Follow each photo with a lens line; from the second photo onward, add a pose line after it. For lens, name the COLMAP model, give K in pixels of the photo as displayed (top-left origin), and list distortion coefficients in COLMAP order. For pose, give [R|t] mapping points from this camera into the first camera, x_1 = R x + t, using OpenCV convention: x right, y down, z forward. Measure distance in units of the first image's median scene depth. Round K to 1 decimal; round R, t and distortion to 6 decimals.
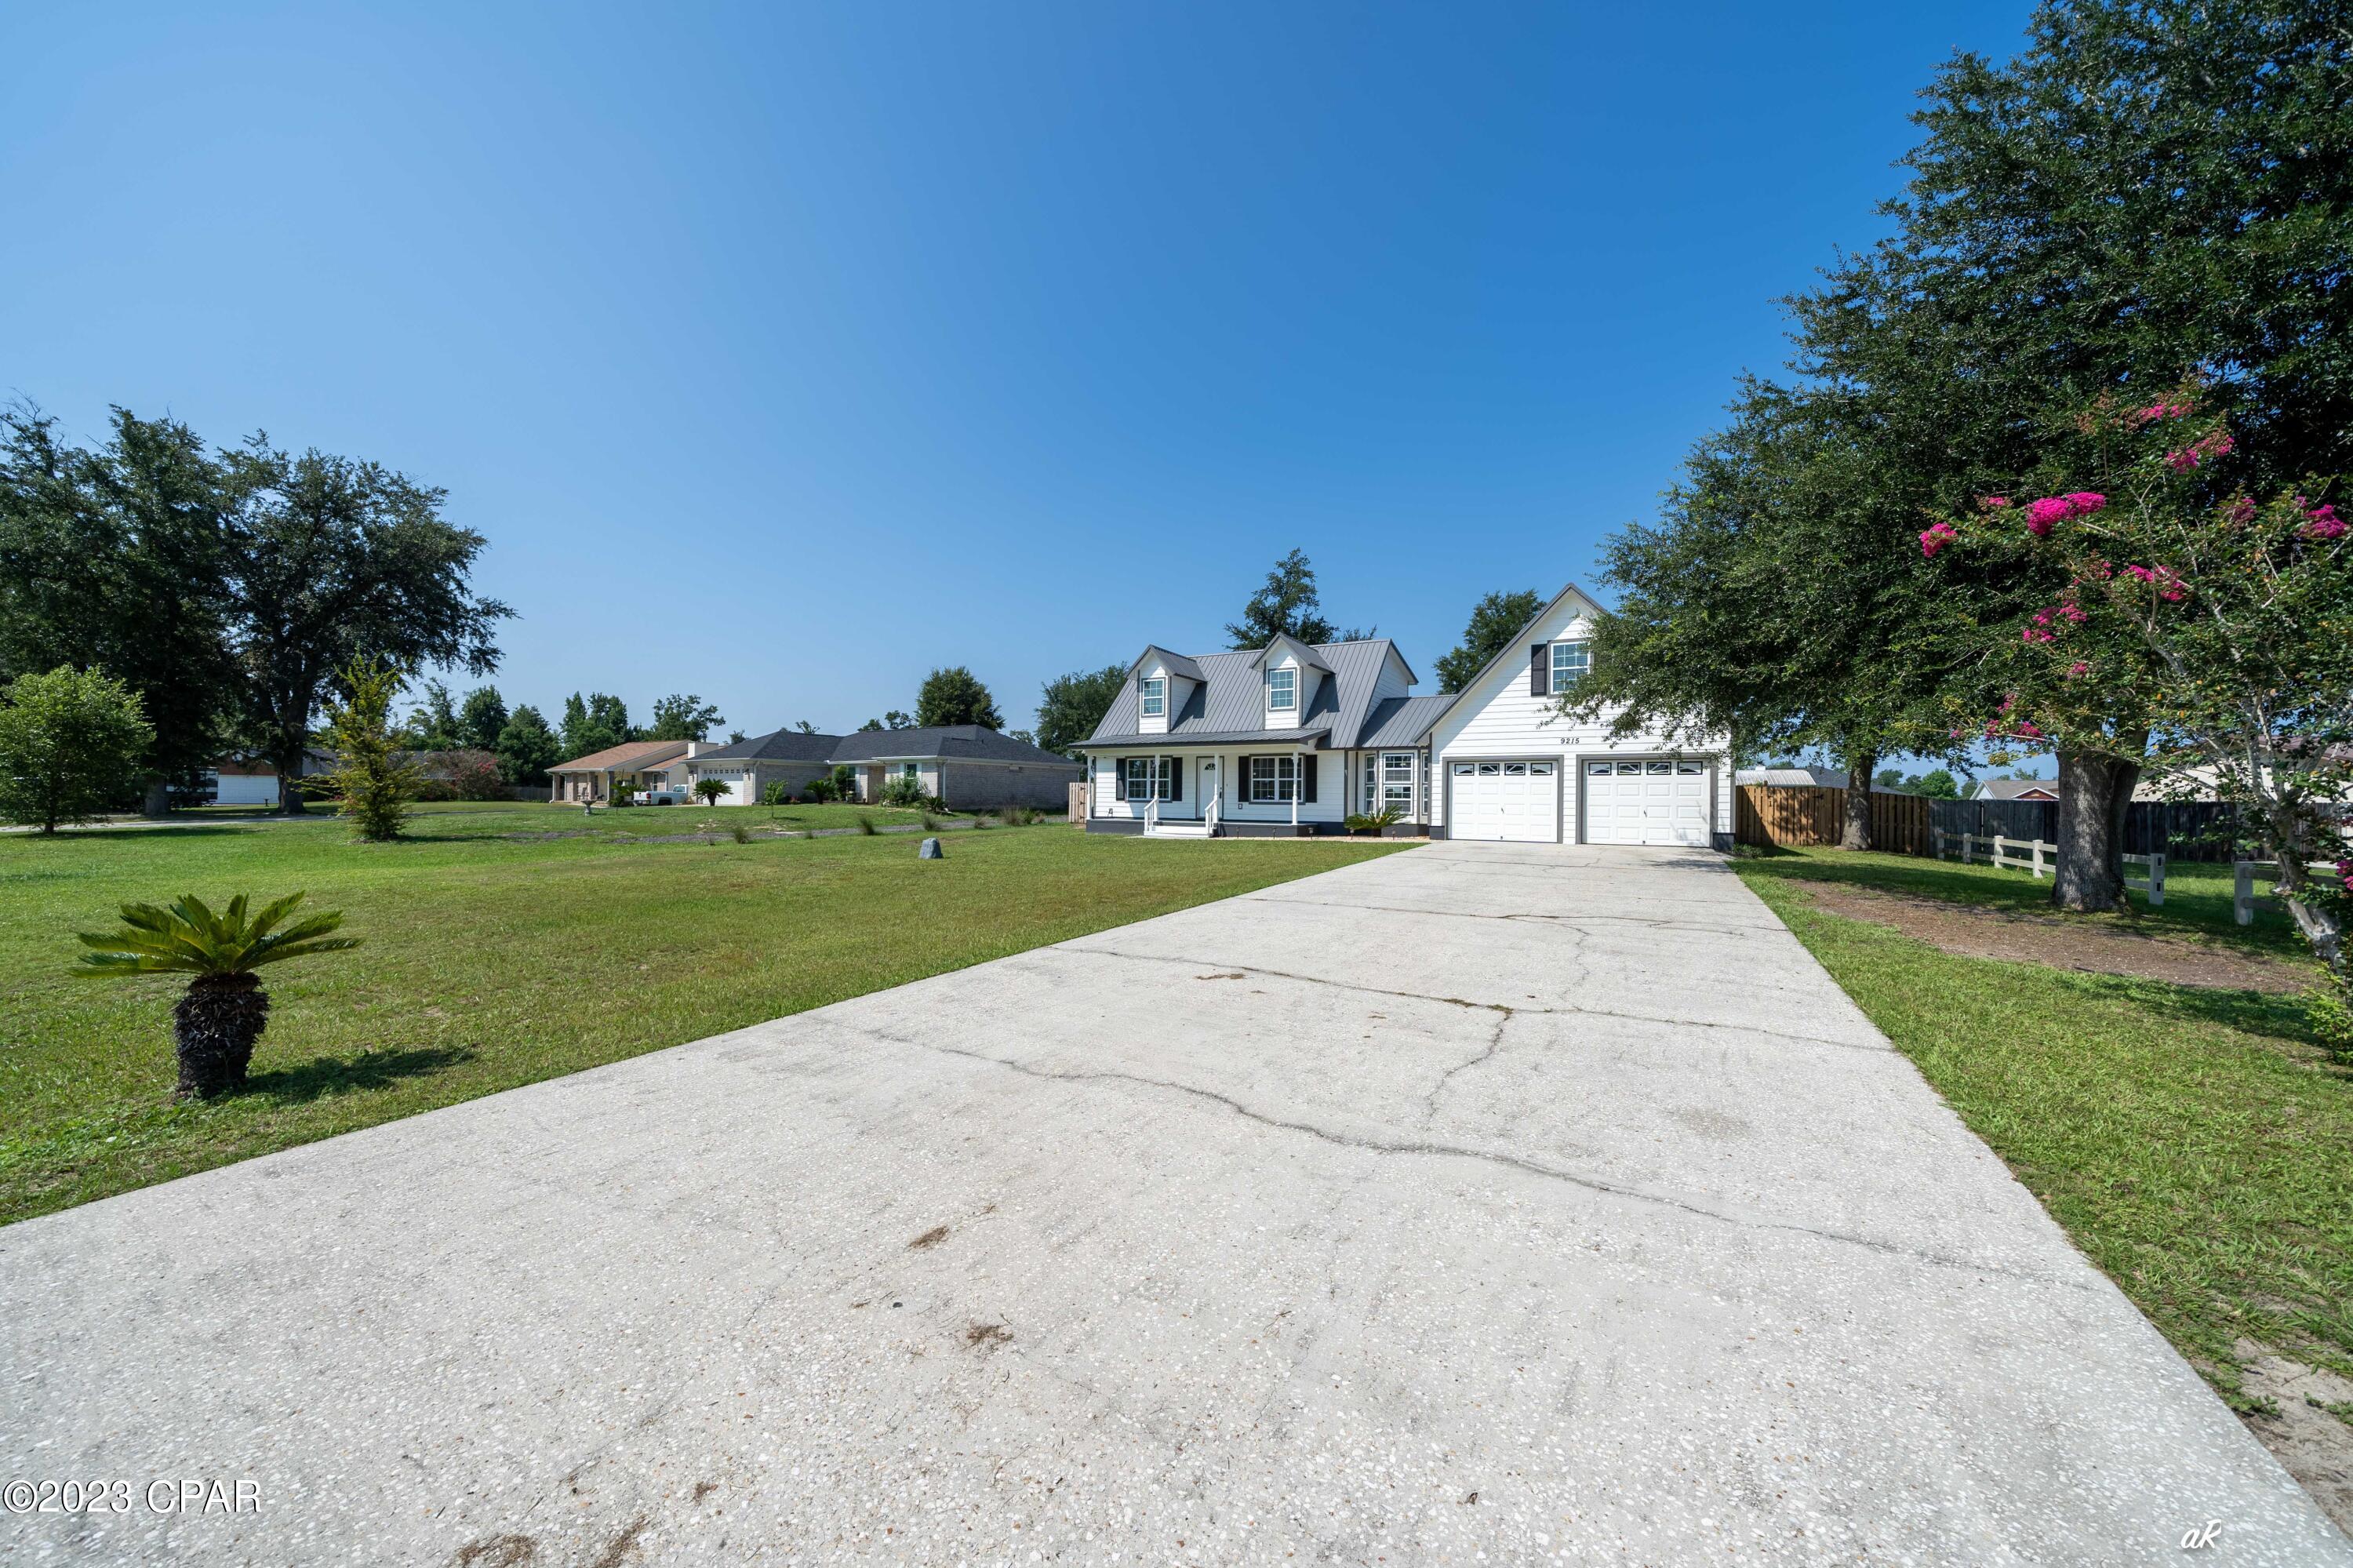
lens RADIAL K [[823.1, 0, 1175.0], [0, 823.1, 794.7], [0, 0, 1]] dist [-0.001650, -0.000188]
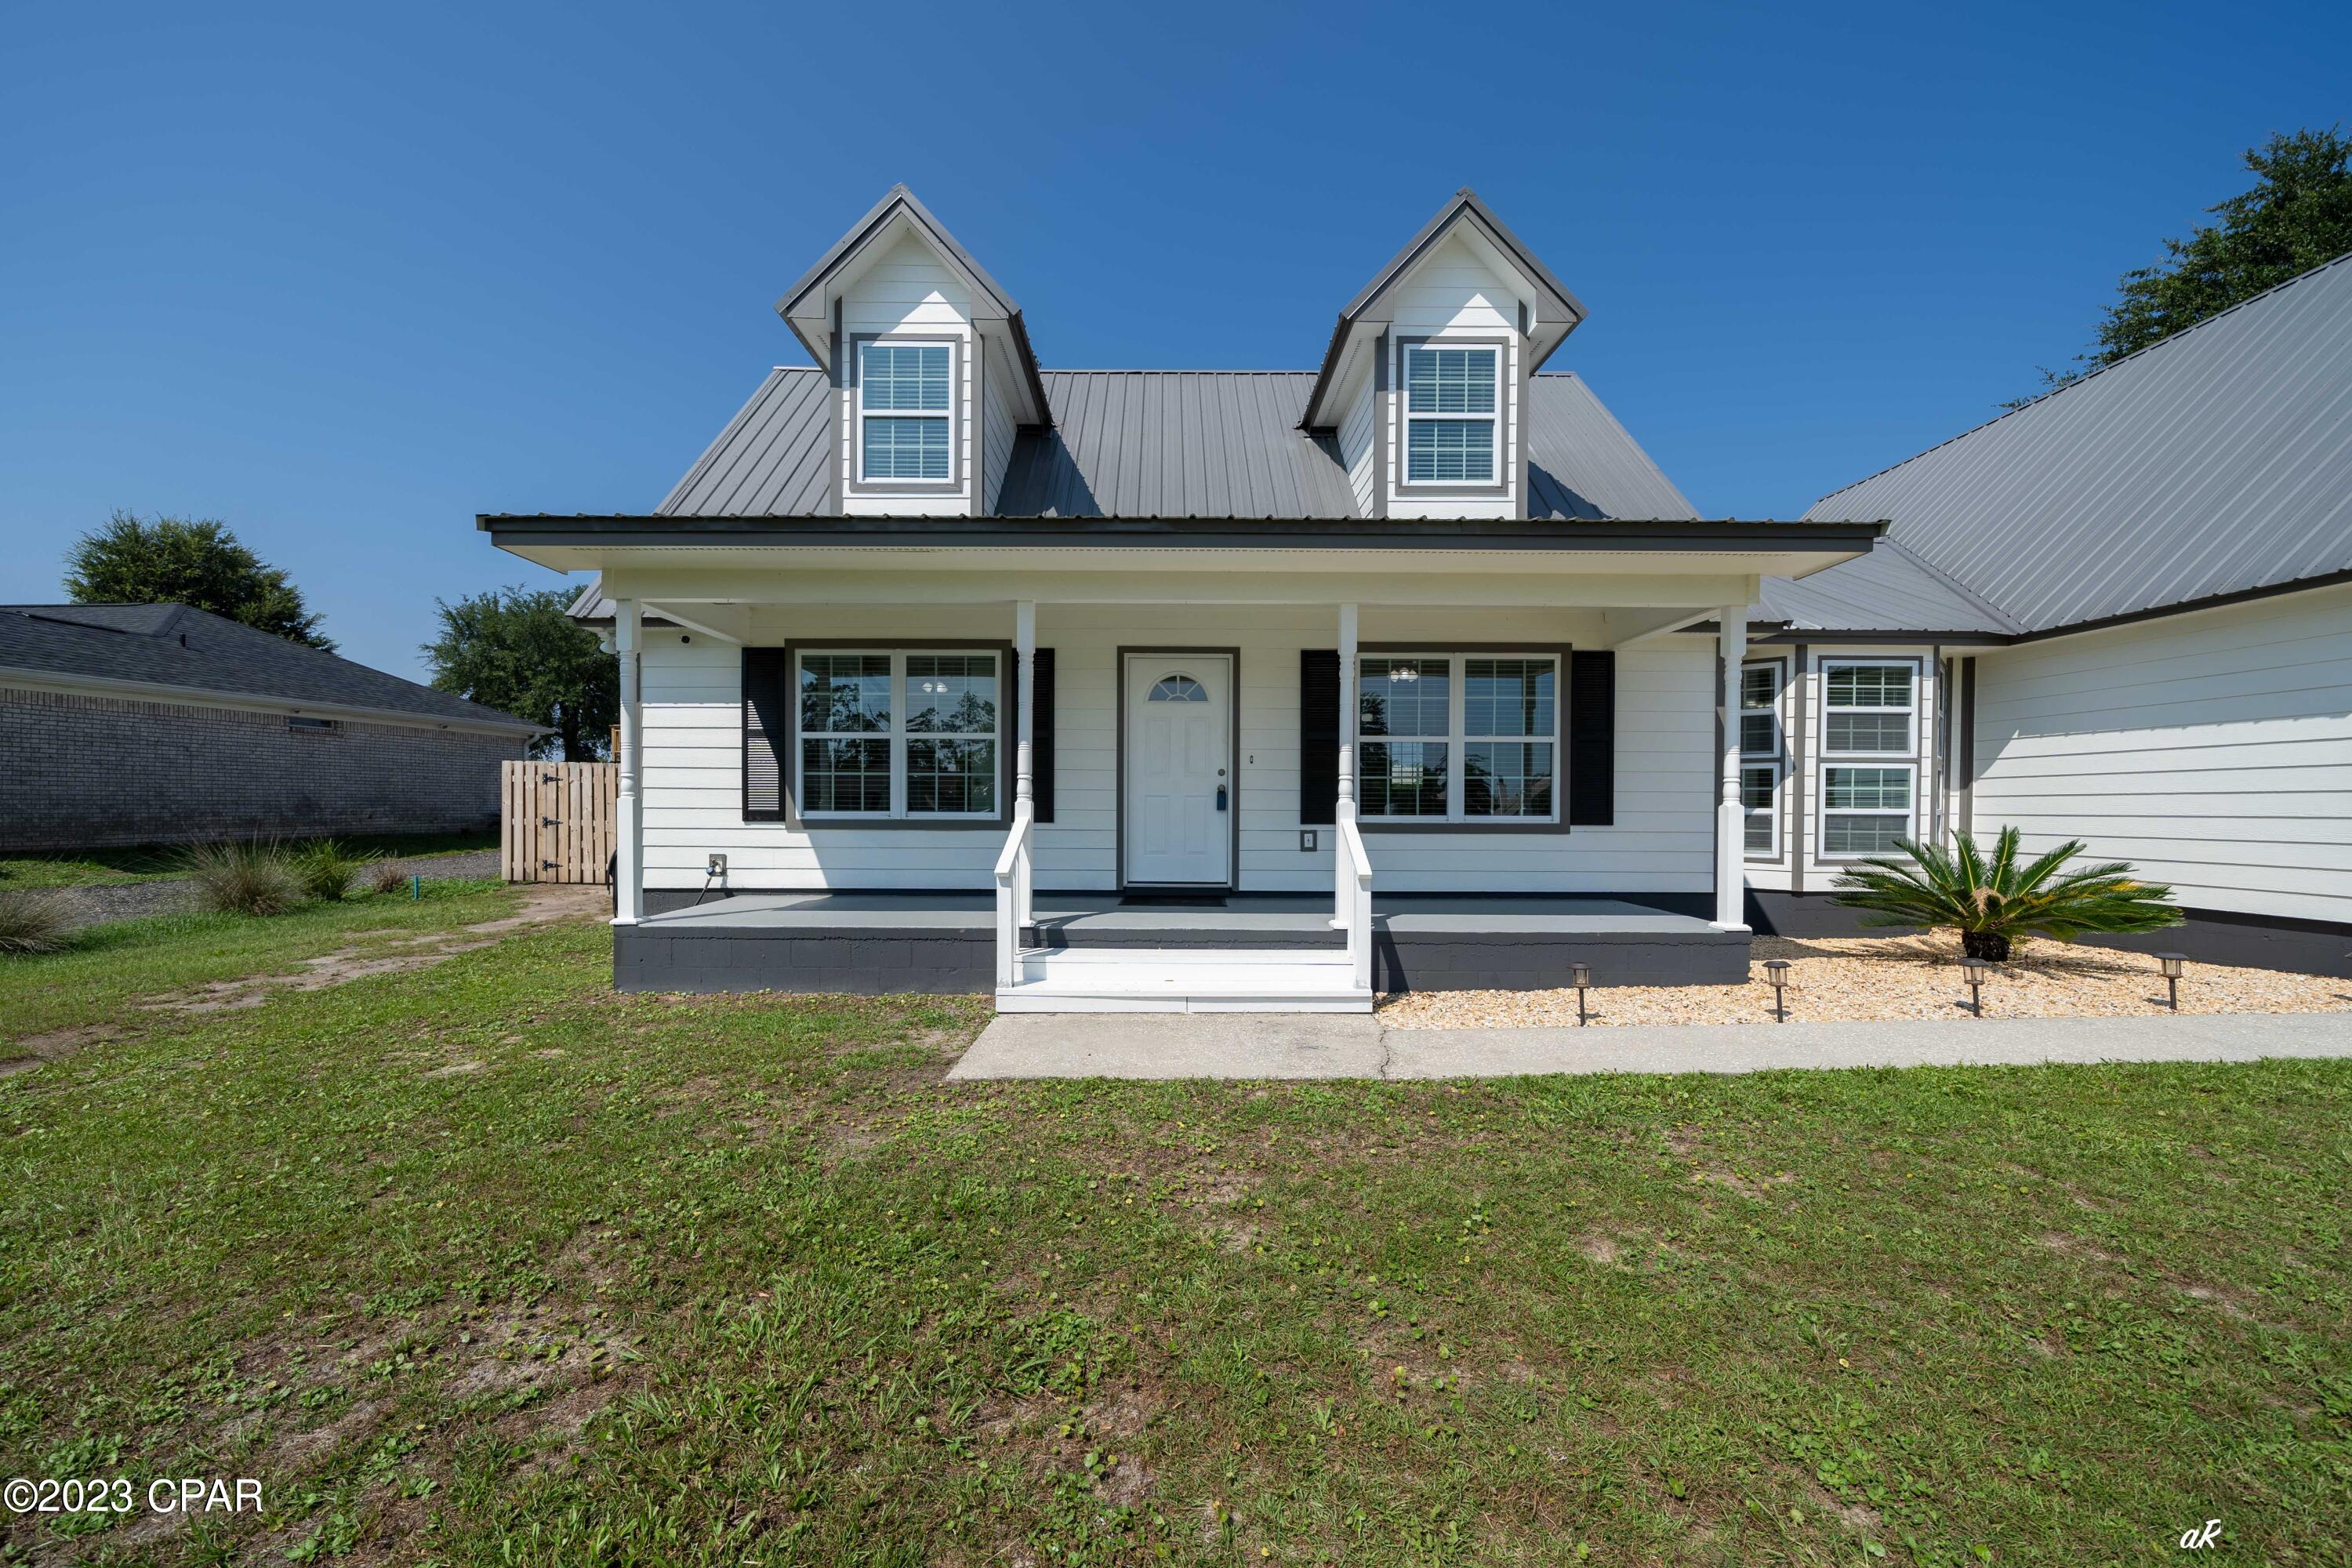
lens RADIAL K [[862.0, 0, 1150.1], [0, 862.0, 815.0], [0, 0, 1]] dist [-0.000262, -0.000089]
pose [[0.868559, -0.013475, 0.495402, -0.103201], [0.001513, 0.999698, 0.024540, -0.001108], [-0.495583, -0.020565, 0.868317, 0.798134]]
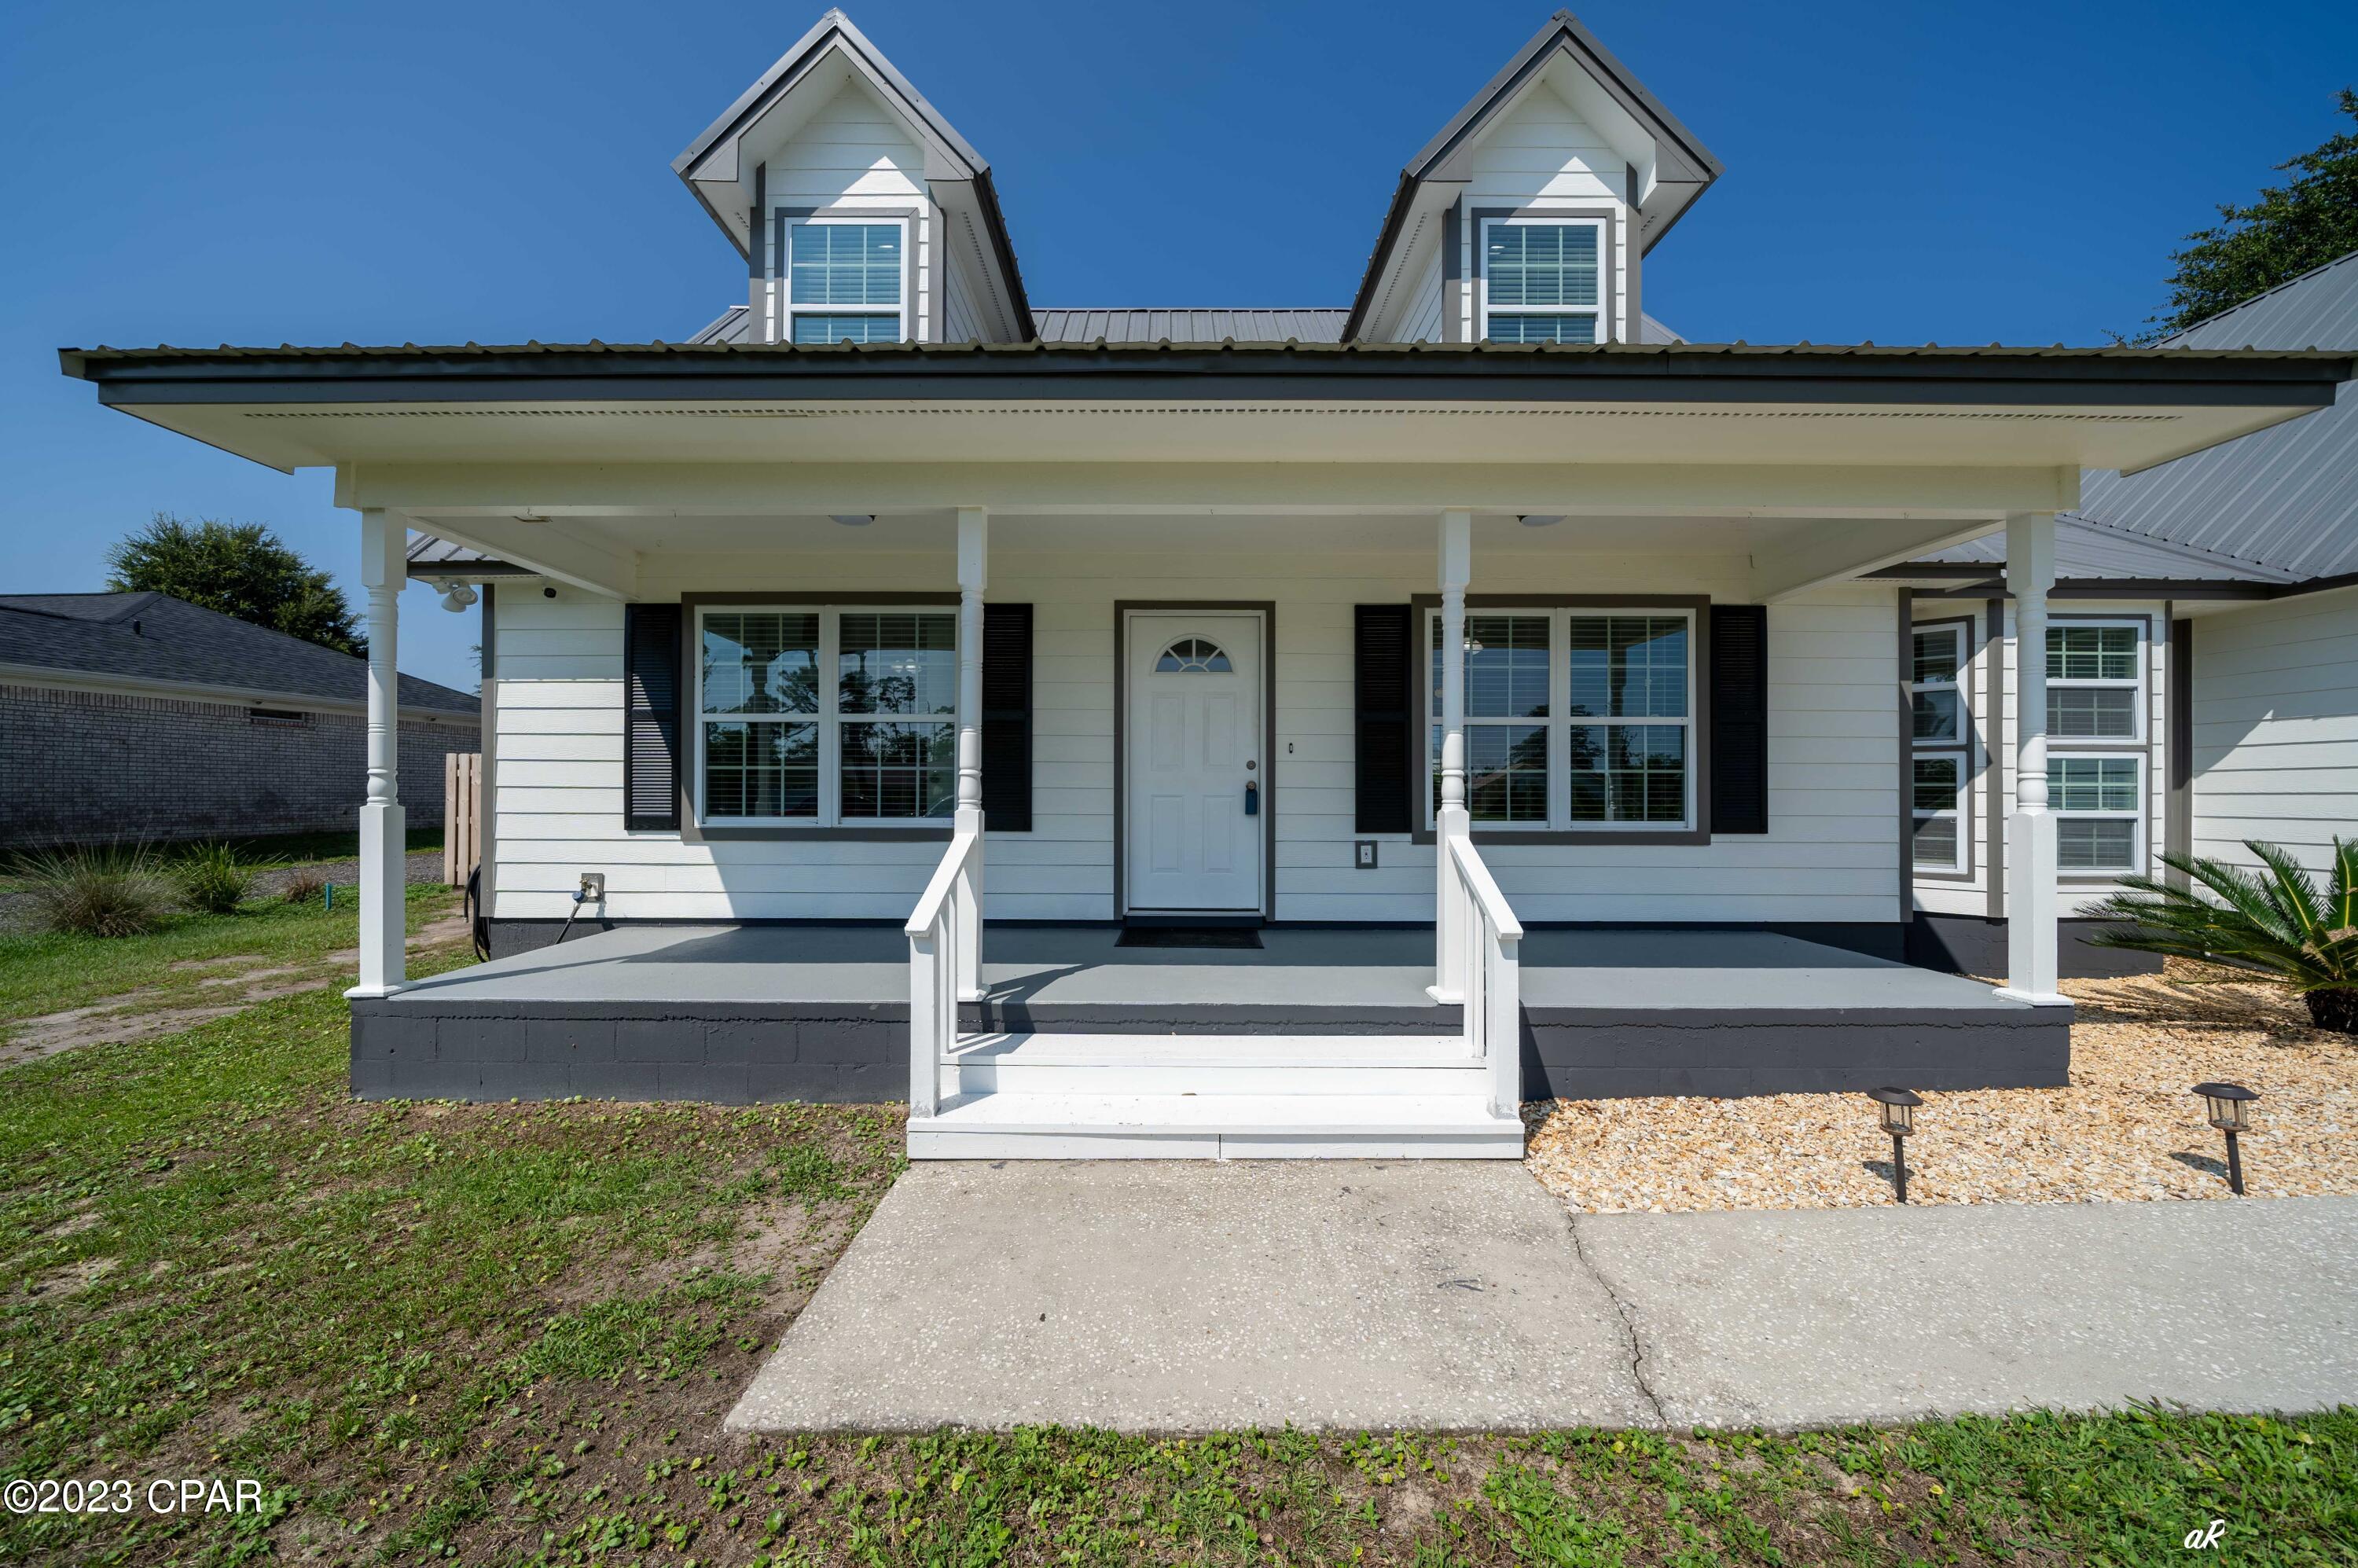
lens RADIAL K [[779.5, 0, 1153.9], [0, 779.5, 788.8], [0, 0, 1]] dist [-0.002065, -0.000107]
pose [[0.870328, -0.006174, 0.492433, -0.060413], [0.003368, 0.999973, 0.006585, -0.003532], [-0.492460, -0.004073, 0.870325, 0.873714]]
